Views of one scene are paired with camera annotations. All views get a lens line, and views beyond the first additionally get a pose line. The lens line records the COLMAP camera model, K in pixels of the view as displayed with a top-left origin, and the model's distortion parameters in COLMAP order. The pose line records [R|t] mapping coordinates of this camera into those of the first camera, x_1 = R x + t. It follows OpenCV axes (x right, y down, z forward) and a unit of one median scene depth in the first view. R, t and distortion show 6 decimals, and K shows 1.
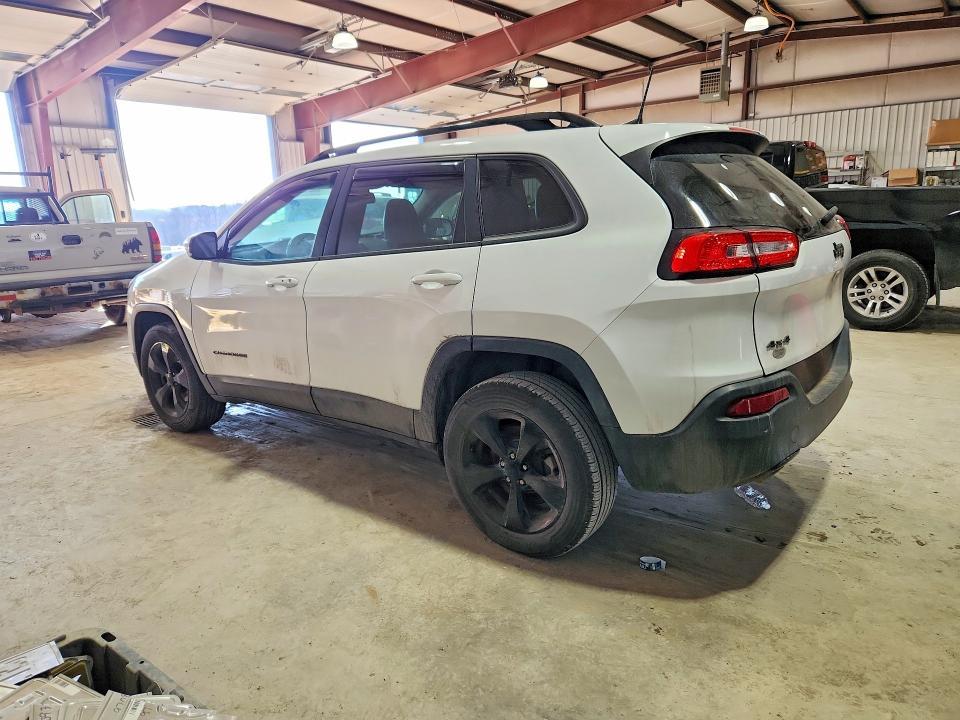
lens RADIAL K [[649.7, 0, 472.8], [0, 649.7, 354.0], [0, 0, 1]] dist [0.061994, -0.049380]
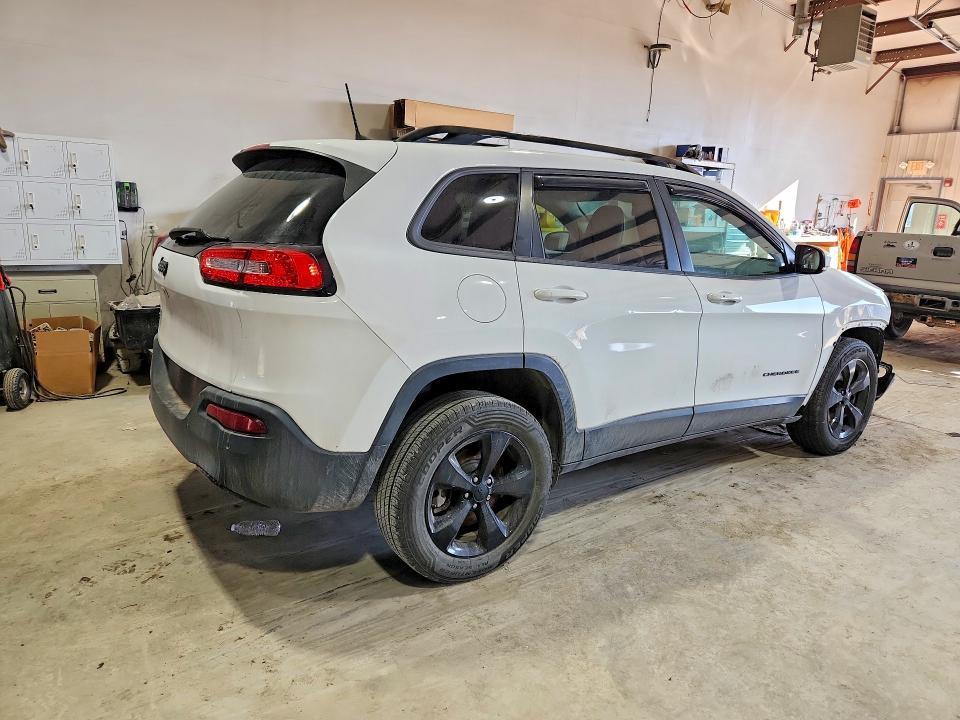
lens RADIAL K [[649.7, 0, 472.8], [0, 649.7, 354.0], [0, 0, 1]] dist [0.061994, -0.049380]
pose [[-0.288882, 0.233192, -0.928530, 1.131938], [-0.240567, 0.921081, 0.306166, -0.370603], [0.926647, 0.311819, -0.209986, 1.383341]]
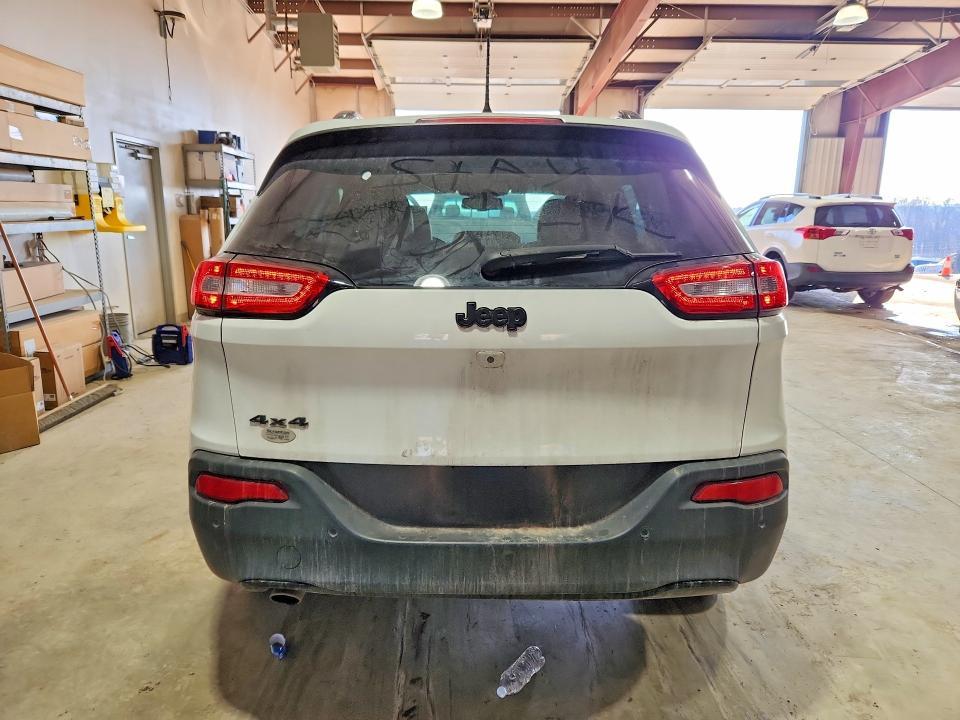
lens RADIAL K [[649.7, 0, 472.8], [0, 649.7, 354.0], [0, 0, 1]] dist [0.061994, -0.049380]
pose [[0.626797, 0.206418, -0.751343, 0.812848], [-0.206299, 0.973824, 0.095439, -0.146635], [0.751376, 0.095180, 0.652974, 0.492859]]
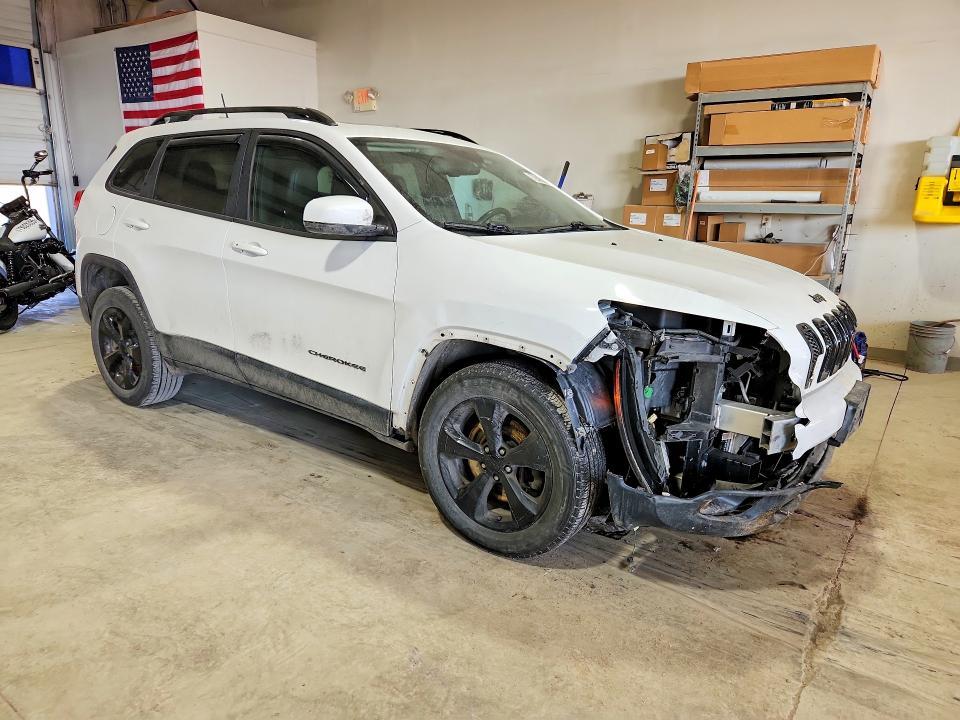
lens RADIAL K [[649.7, 0, 472.8], [0, 649.7, 354.0], [0, 0, 1]] dist [0.061994, -0.049380]
pose [[-0.999441, 0.018897, -0.027570, -0.228555], [0.004390, 0.891911, 0.452190, -0.534847], [0.033135, 0.451816, -0.891496, 2.450860]]
